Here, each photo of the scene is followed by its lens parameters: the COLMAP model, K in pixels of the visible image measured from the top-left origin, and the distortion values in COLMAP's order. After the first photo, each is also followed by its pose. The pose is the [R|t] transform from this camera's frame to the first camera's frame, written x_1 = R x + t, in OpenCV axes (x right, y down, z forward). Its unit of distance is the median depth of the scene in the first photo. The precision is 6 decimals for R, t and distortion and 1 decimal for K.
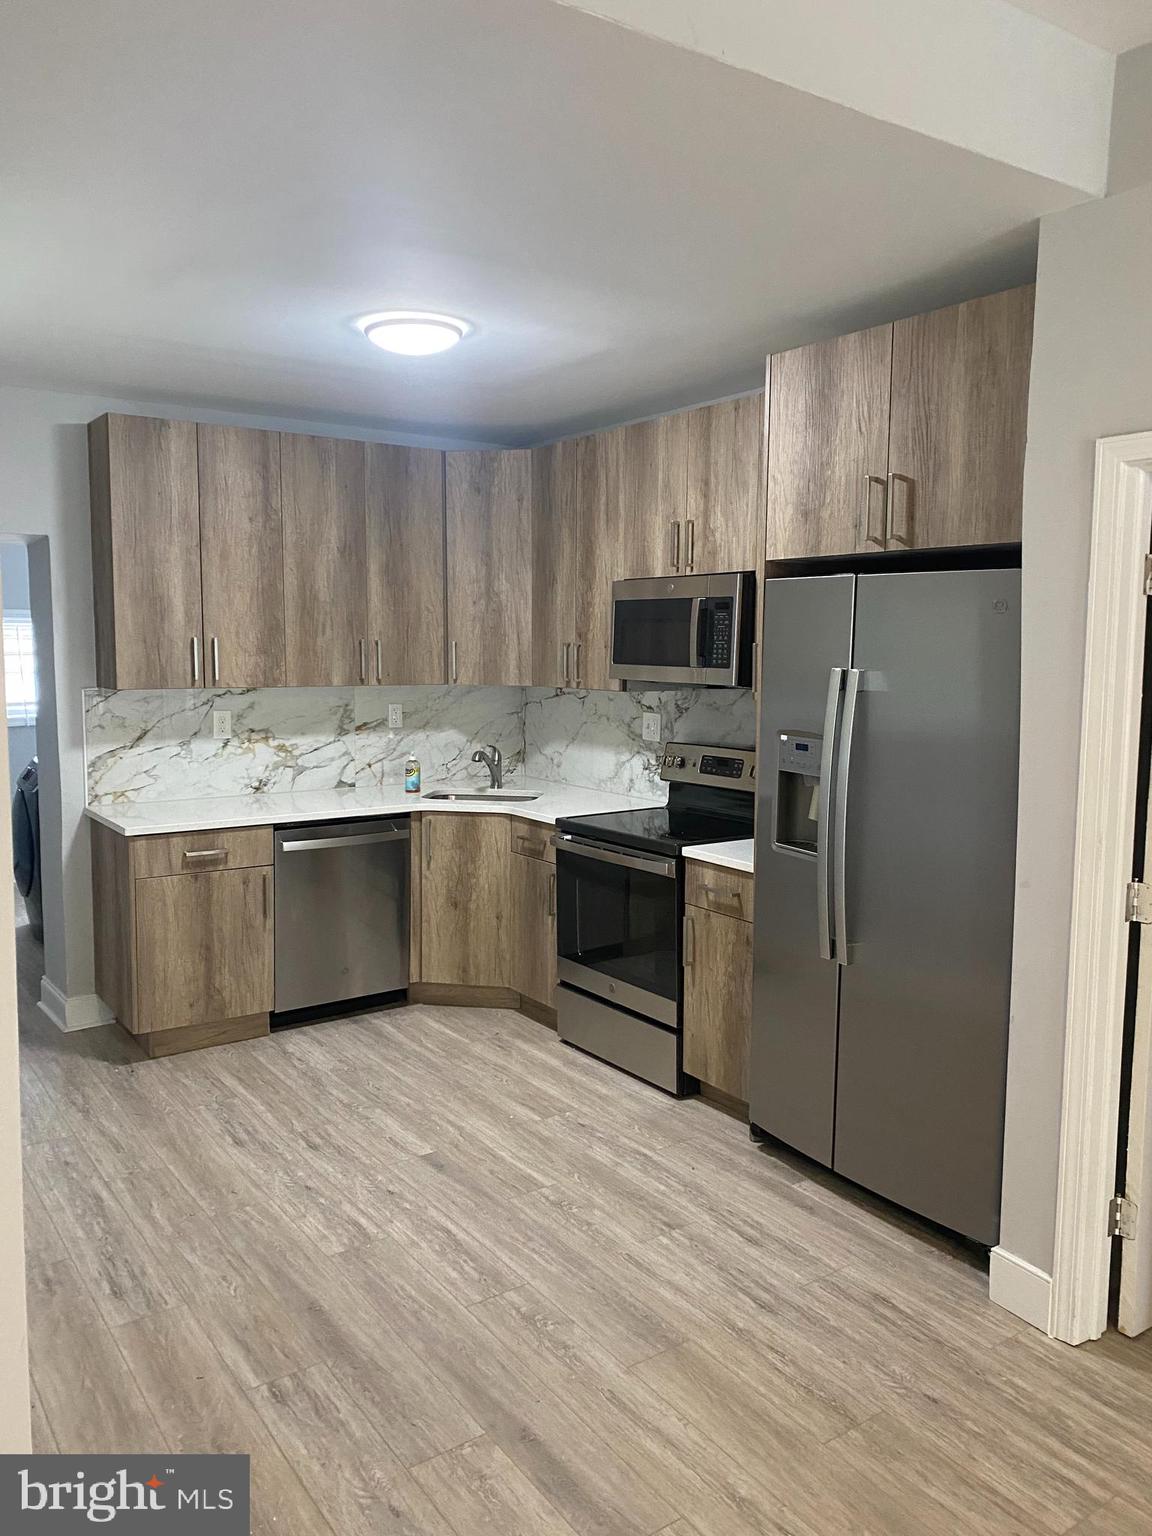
lens RADIAL K [[1164.0, 0, 576.6], [0, 1164.0, 760.8], [0, 0, 1]] dist [0.016275, 0.000656]
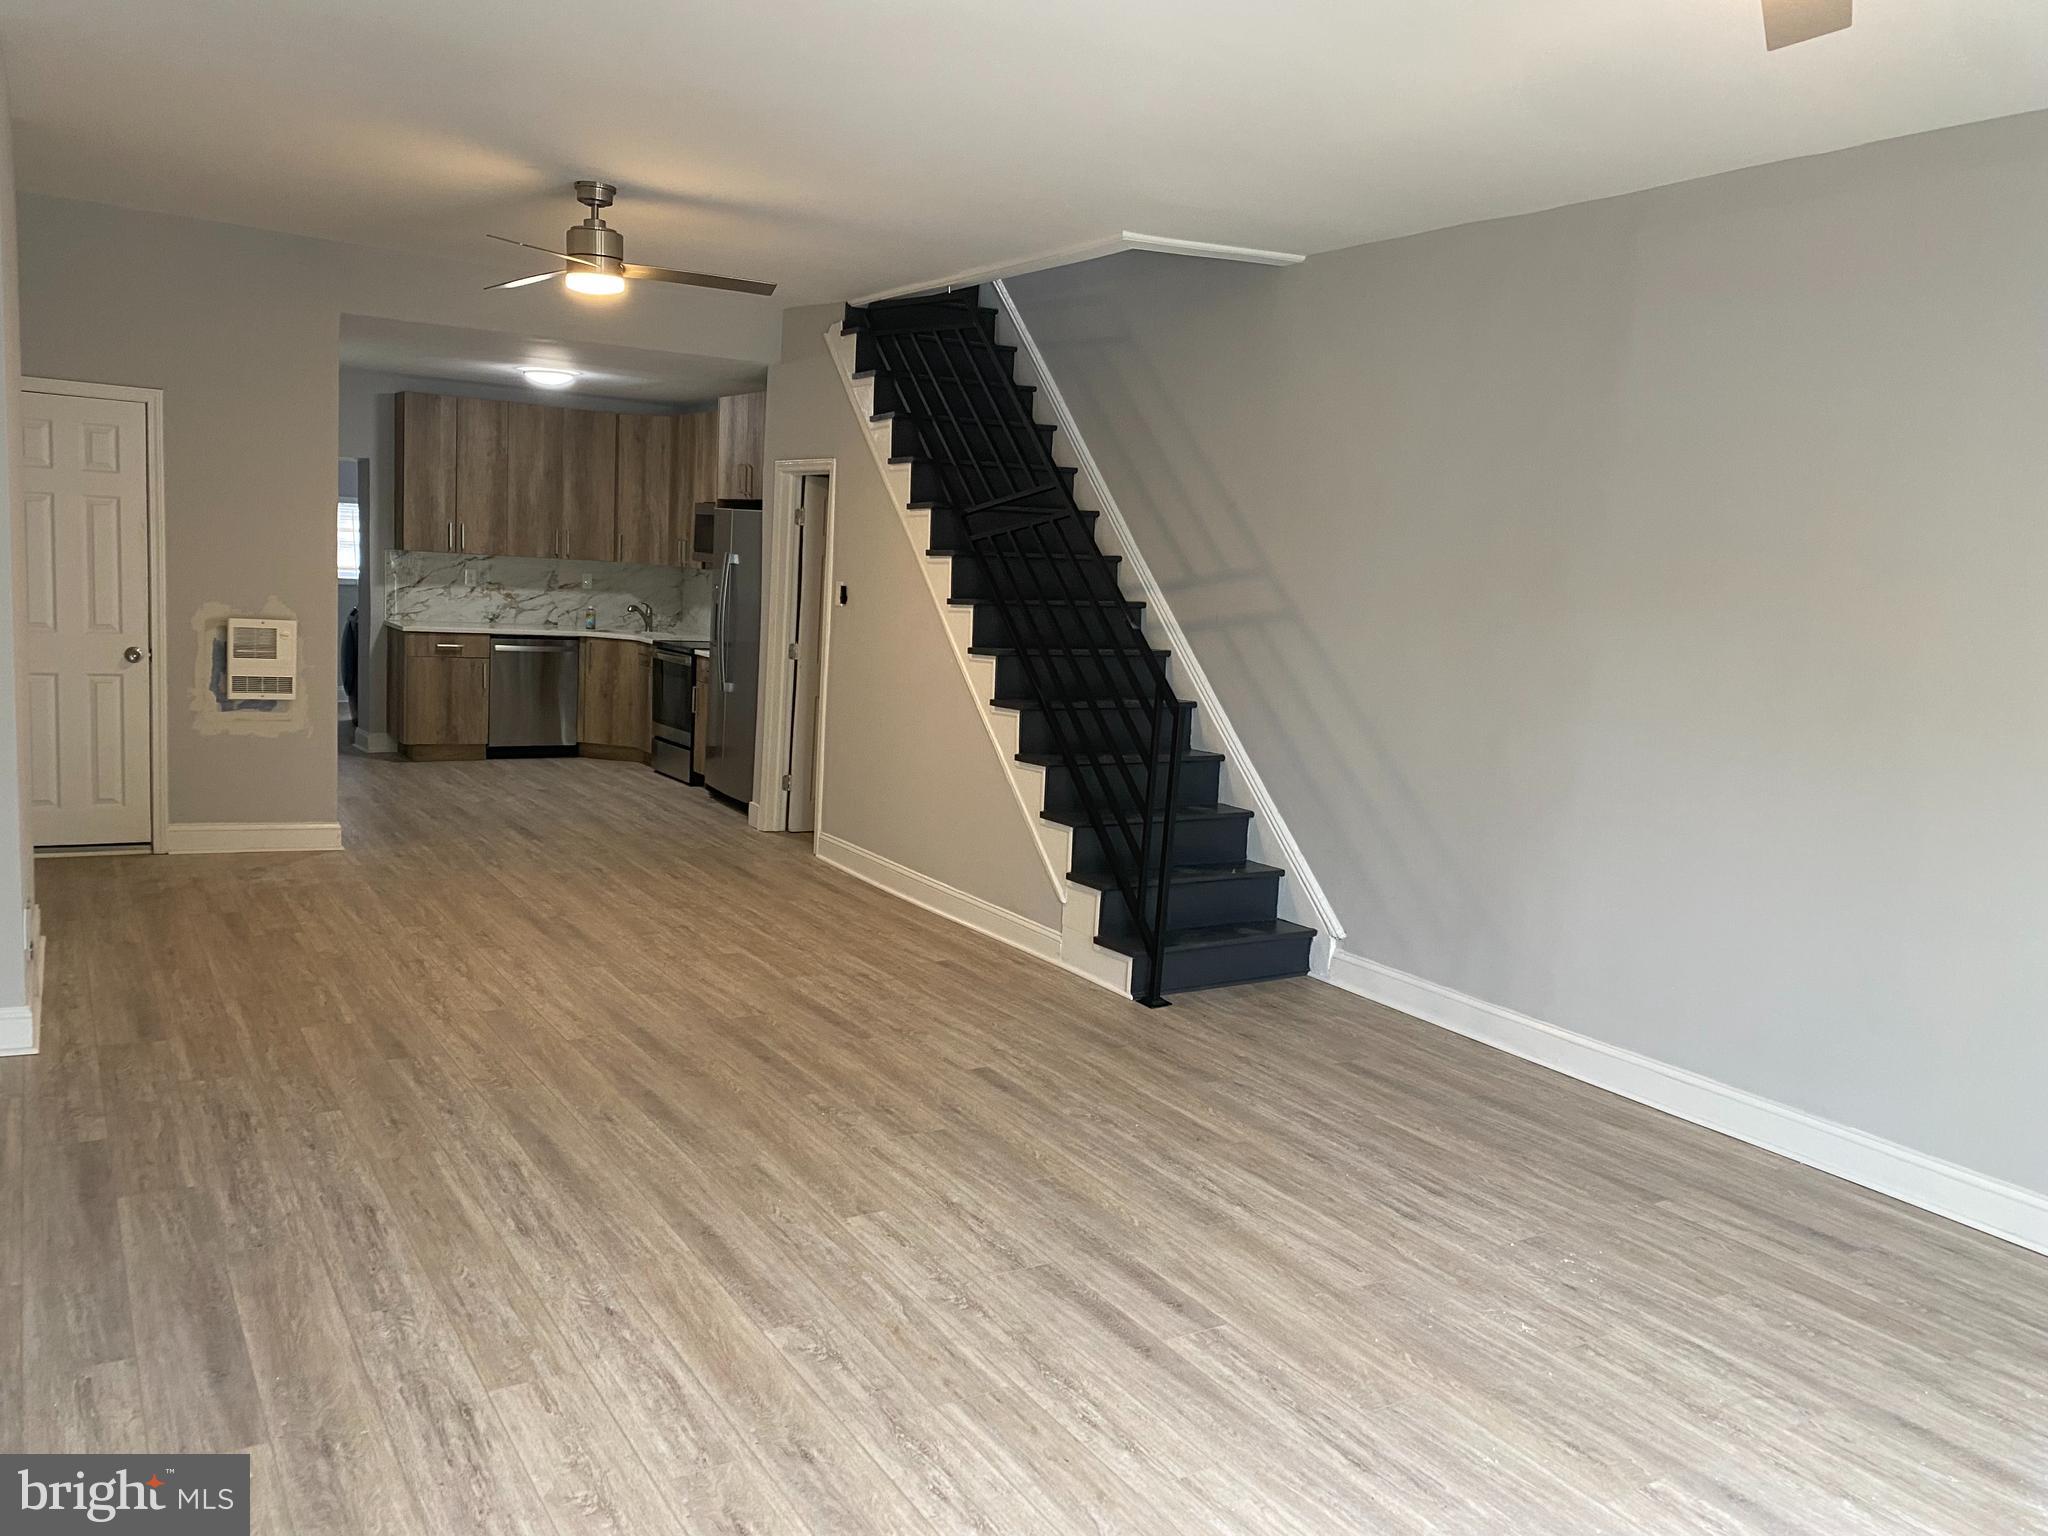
lens RADIAL K [[1552.0, 0, 1022.5], [0, 1552.0, 777.0], [0, 0, 1]] dist [0.016275, 0.000656]
pose [[0.997885, 0.058015, -0.029317, 0.568650], [-0.056900, 0.997674, 0.037524, 0.126461], [0.031426, -0.035777, 0.998866, -1.205217]]
